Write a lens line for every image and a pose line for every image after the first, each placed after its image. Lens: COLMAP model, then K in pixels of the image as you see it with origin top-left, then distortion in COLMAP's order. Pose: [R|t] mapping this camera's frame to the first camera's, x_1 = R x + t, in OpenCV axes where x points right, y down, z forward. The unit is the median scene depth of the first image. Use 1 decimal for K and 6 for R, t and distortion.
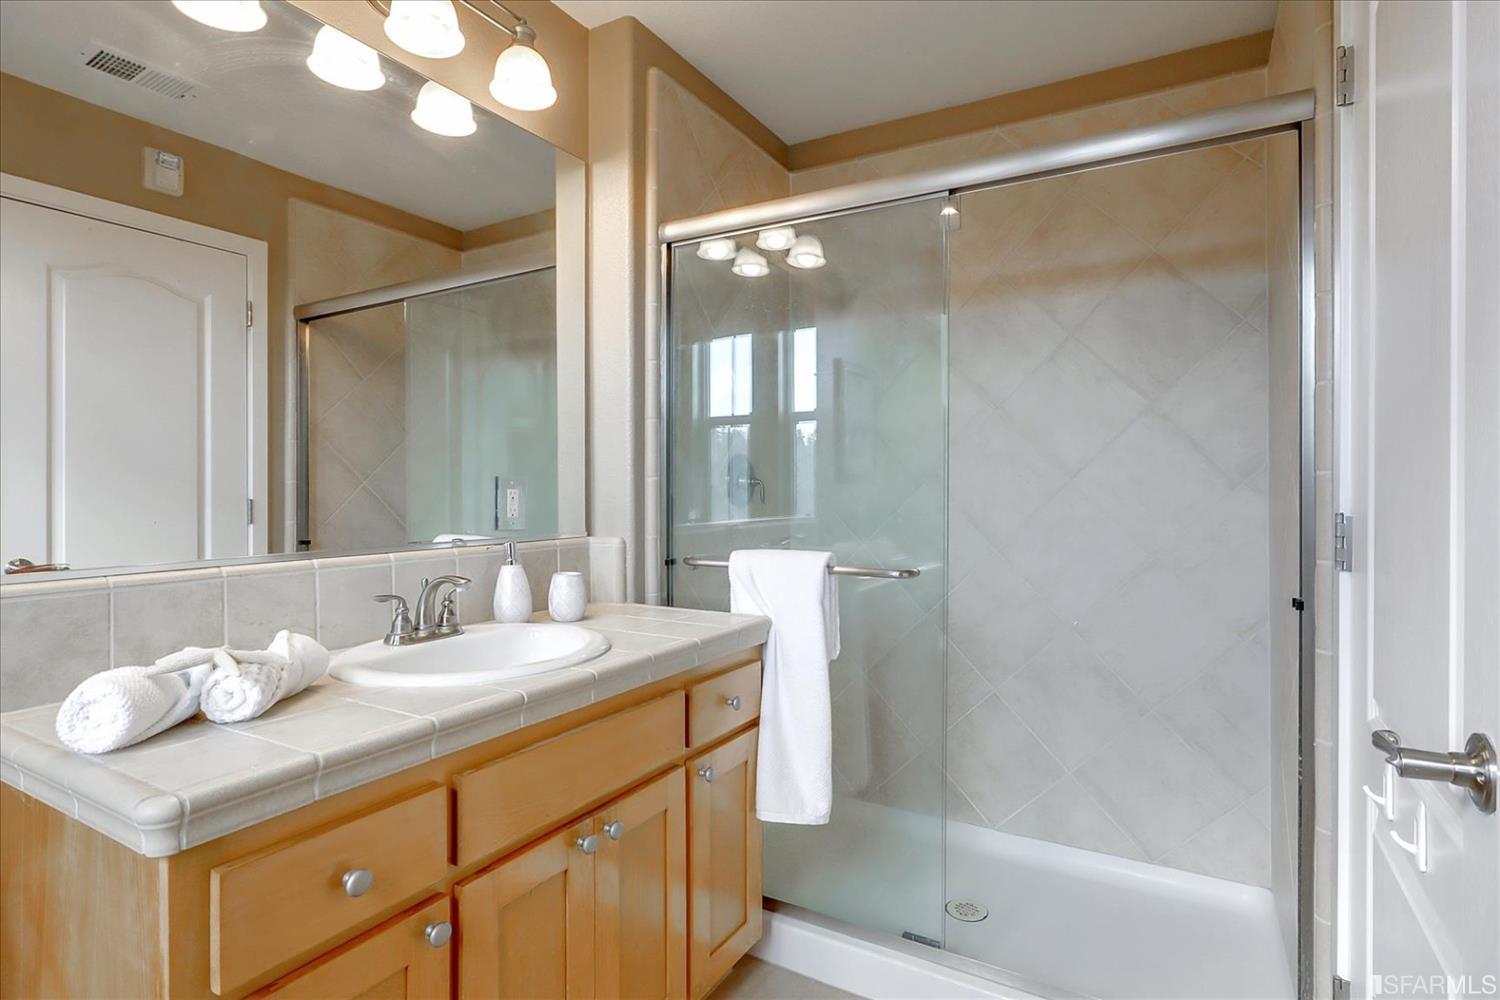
lens RADIAL K [[777.7, 0, 753.8], [0, 777.7, 483.8], [0, 0, 1]] dist [-0.001420, 0.000416]
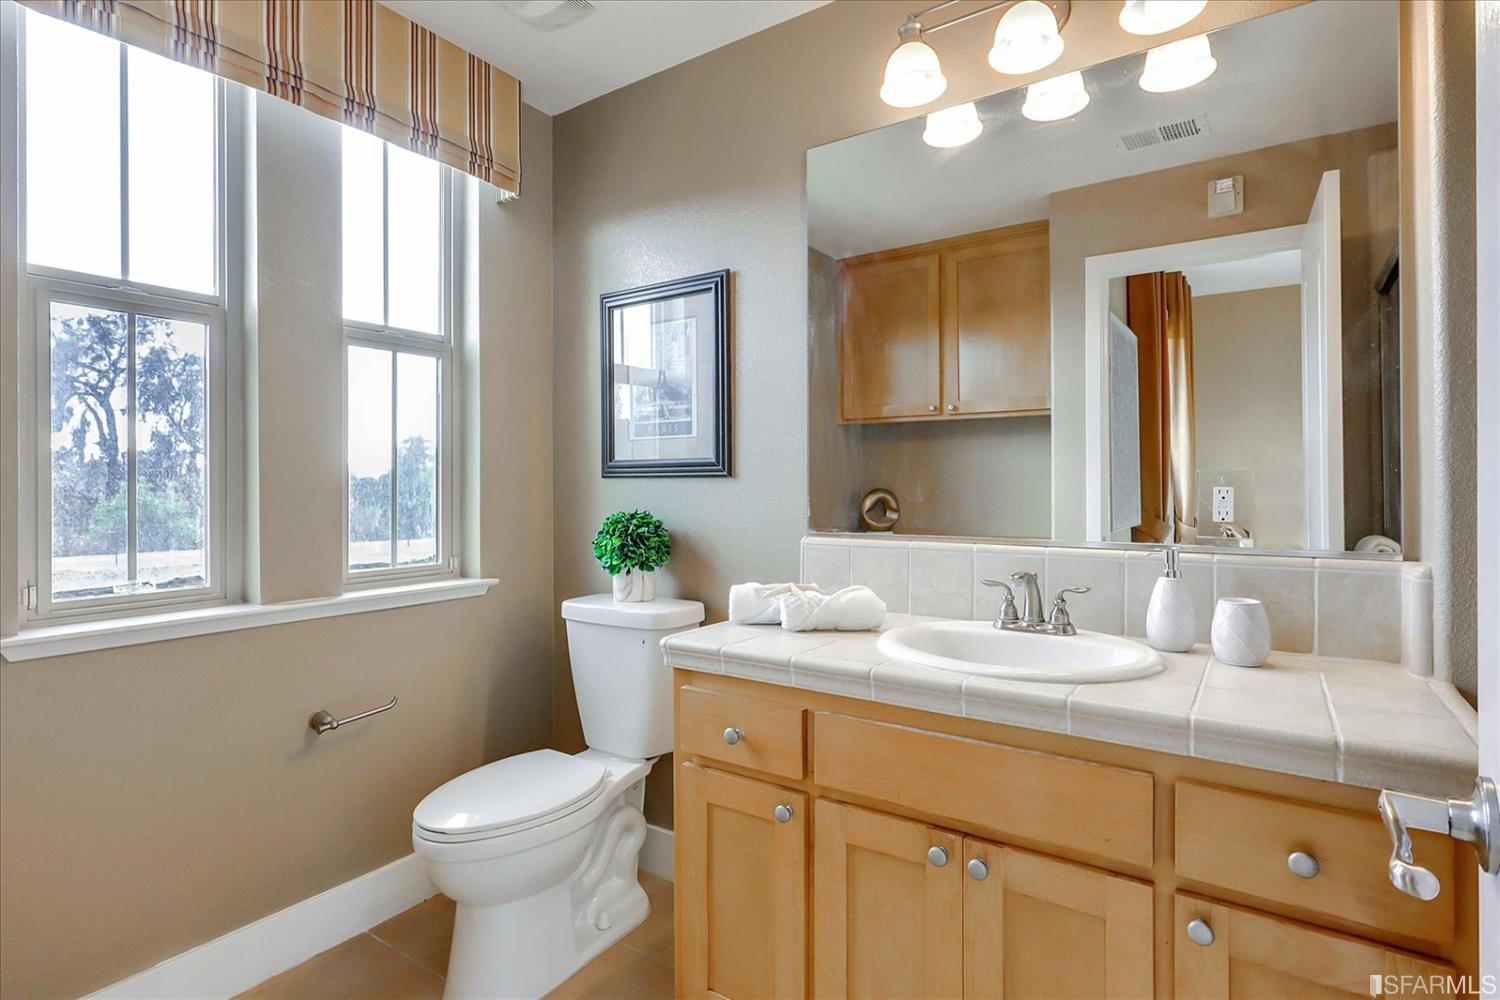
lens RADIAL K [[775.7, 0, 750.0], [0, 775.7, 500.0], [0, 0, 1]] dist [-0.001093, 0.001033]
pose [[-0.062238, 0.010712, -0.998004, 0.632609], [0.002802, 0.999940, 0.010558, 0.013139], [0.998057, -0.002139, -0.062264, 0.693800]]
